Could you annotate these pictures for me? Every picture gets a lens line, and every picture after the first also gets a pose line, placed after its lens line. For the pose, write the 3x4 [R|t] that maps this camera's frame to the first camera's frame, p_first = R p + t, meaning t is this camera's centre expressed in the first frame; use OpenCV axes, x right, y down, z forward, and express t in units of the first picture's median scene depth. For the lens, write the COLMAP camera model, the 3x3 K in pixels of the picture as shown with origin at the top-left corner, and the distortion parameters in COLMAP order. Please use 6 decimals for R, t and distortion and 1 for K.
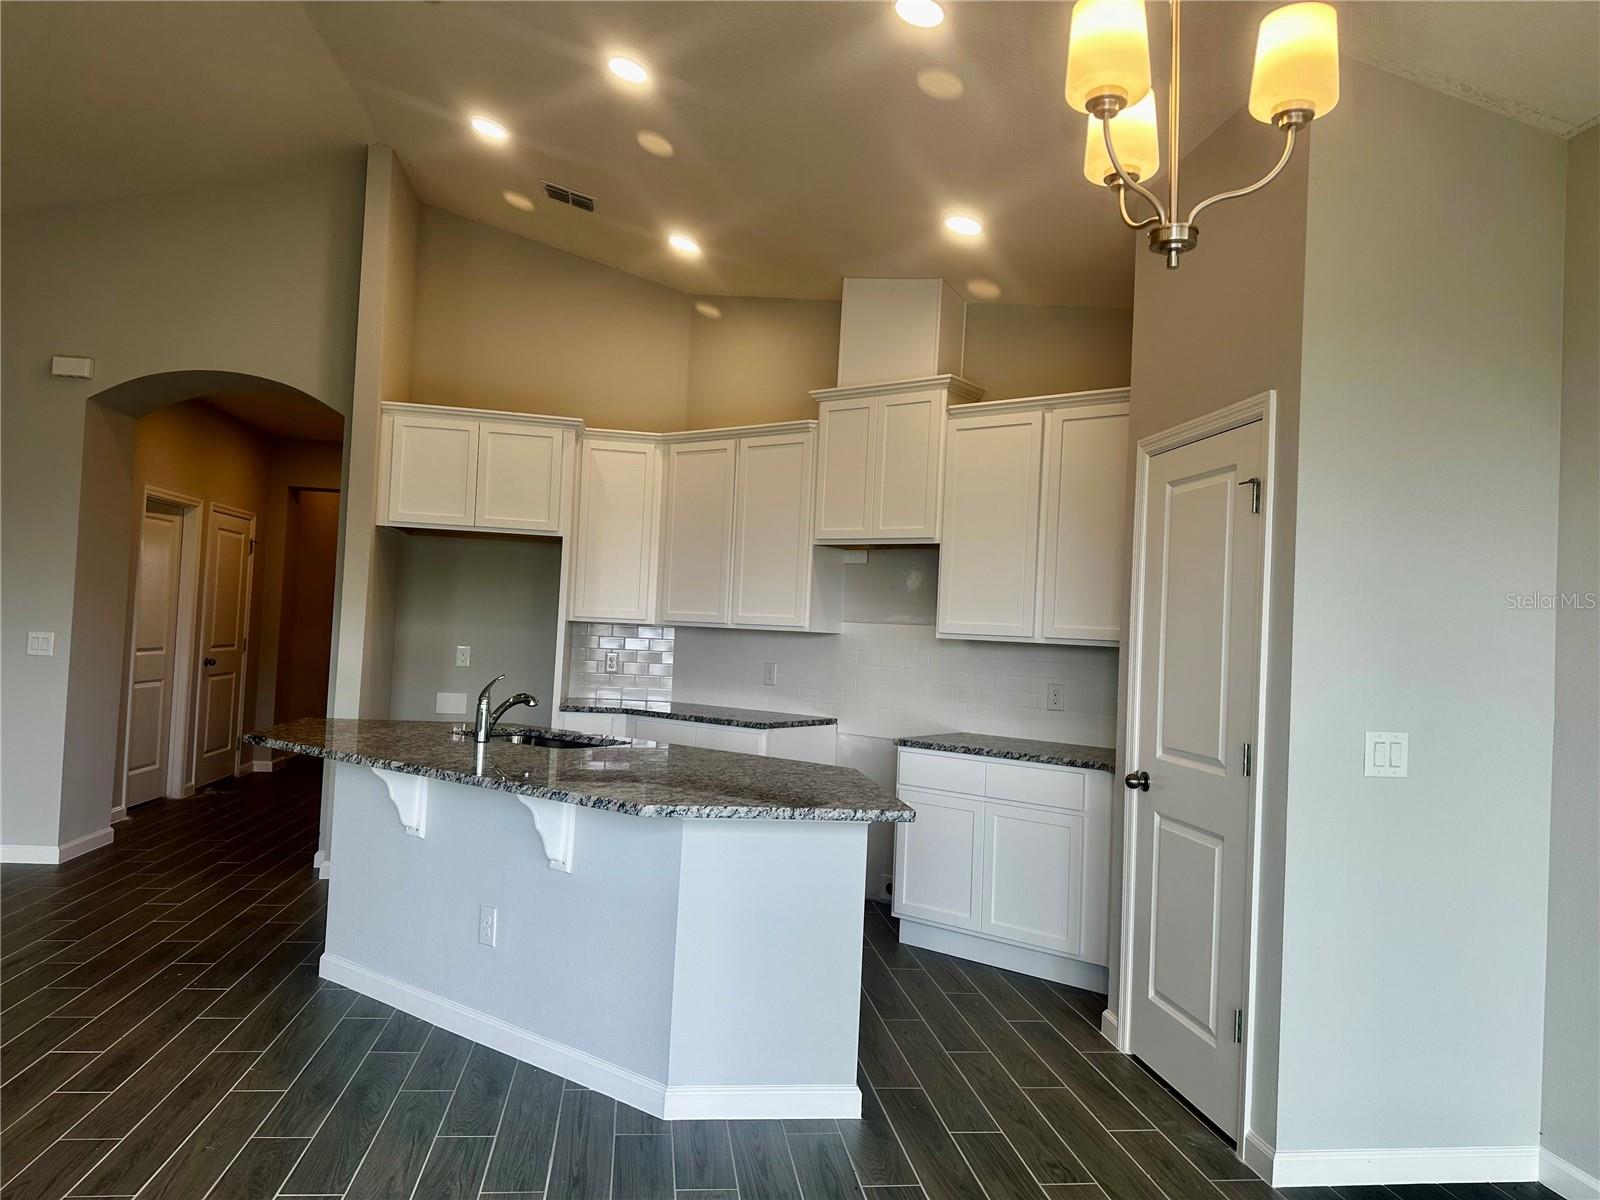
lens RADIAL K [[1110.0, 0, 805.7], [0, 1110.0, 599.0], [0, 0, 1]] dist [0.123039, -0.173267]
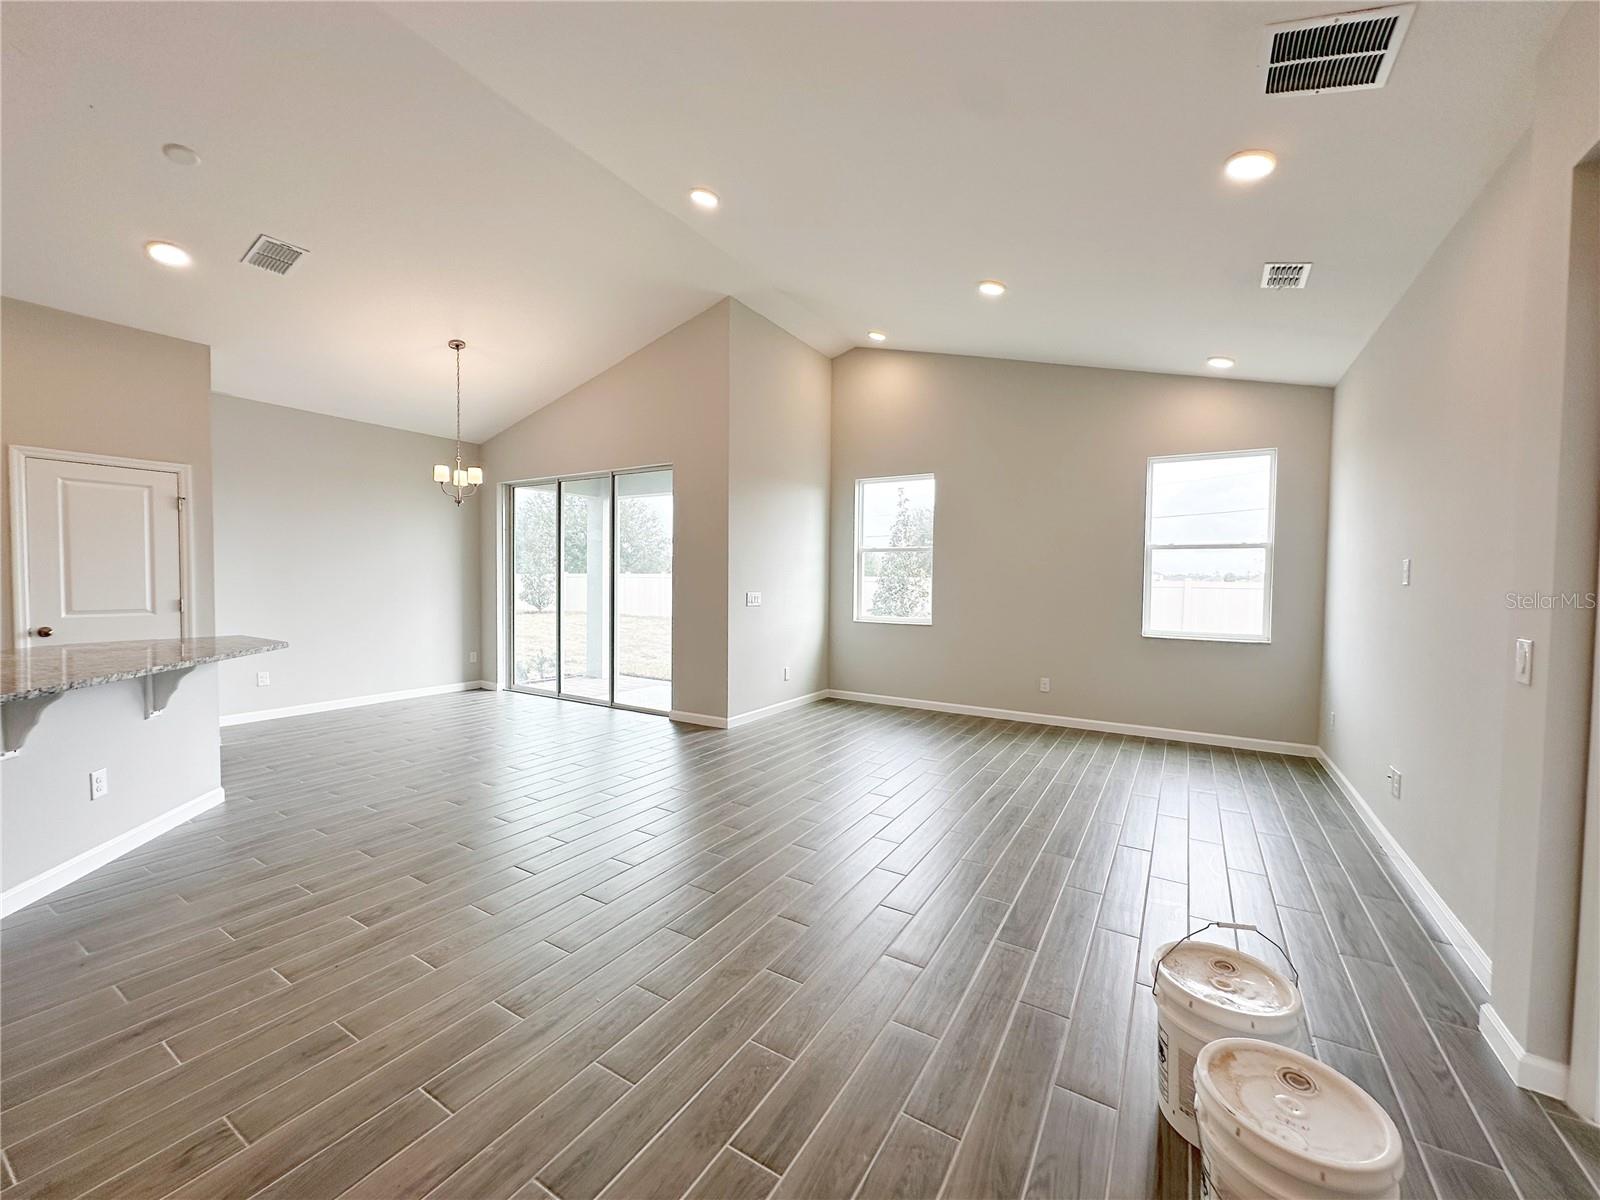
lens RADIAL K [[635.1, 0, 800.0], [0, 635.1, 600.0], [0, 0, 1]] dist [-0.001082, -0.000118]
pose [[-0.772806, -0.077974, 0.629834, -1.141676], [-0.066420, 0.996911, 0.041920, -0.018589], [-0.631157, -0.009438, -0.775598, 0.859863]]
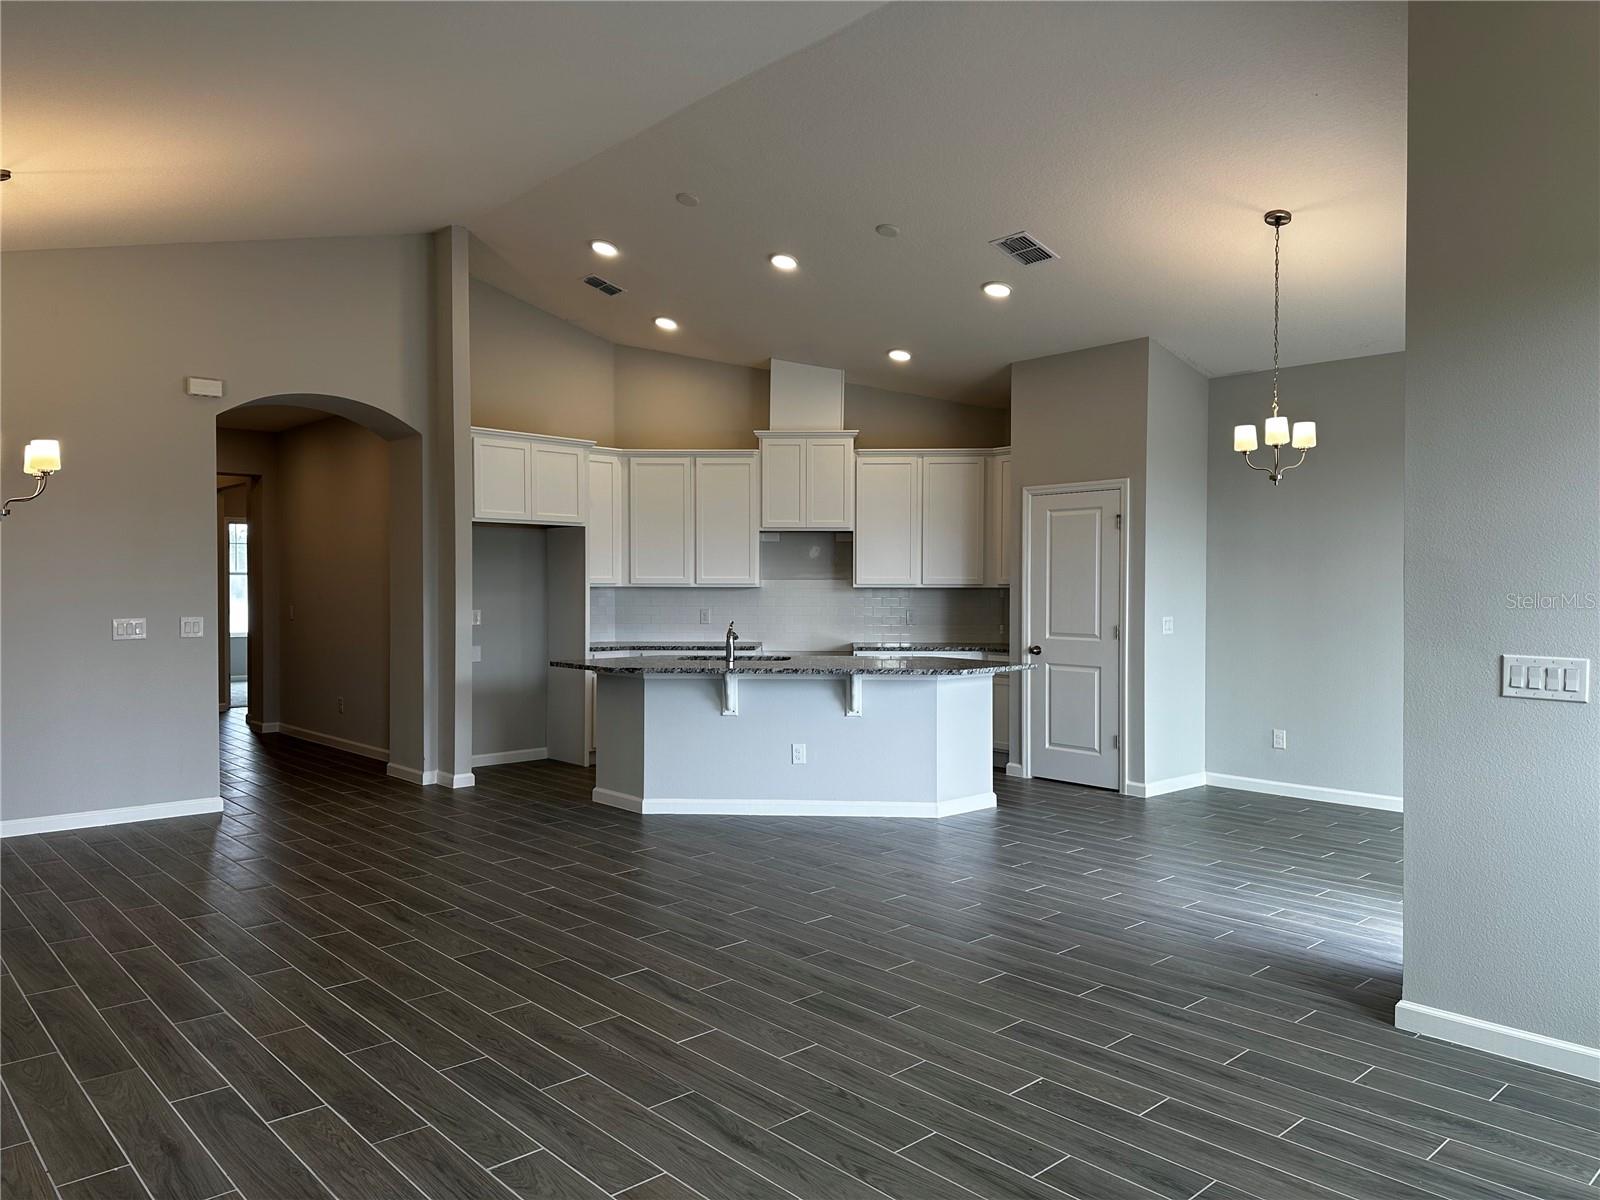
lens RADIAL K [[1110.4, 0, 800.0], [0, 1110.4, 600.0], [0, 0, 1]] dist [0.138631, -0.198468]
pose [[0.824155, -0.053330, 0.563847, -1.048204], [0.020685, 0.997727, 0.064133, -0.064527], [-0.565986, -0.041192, 0.823385, -0.398319]]
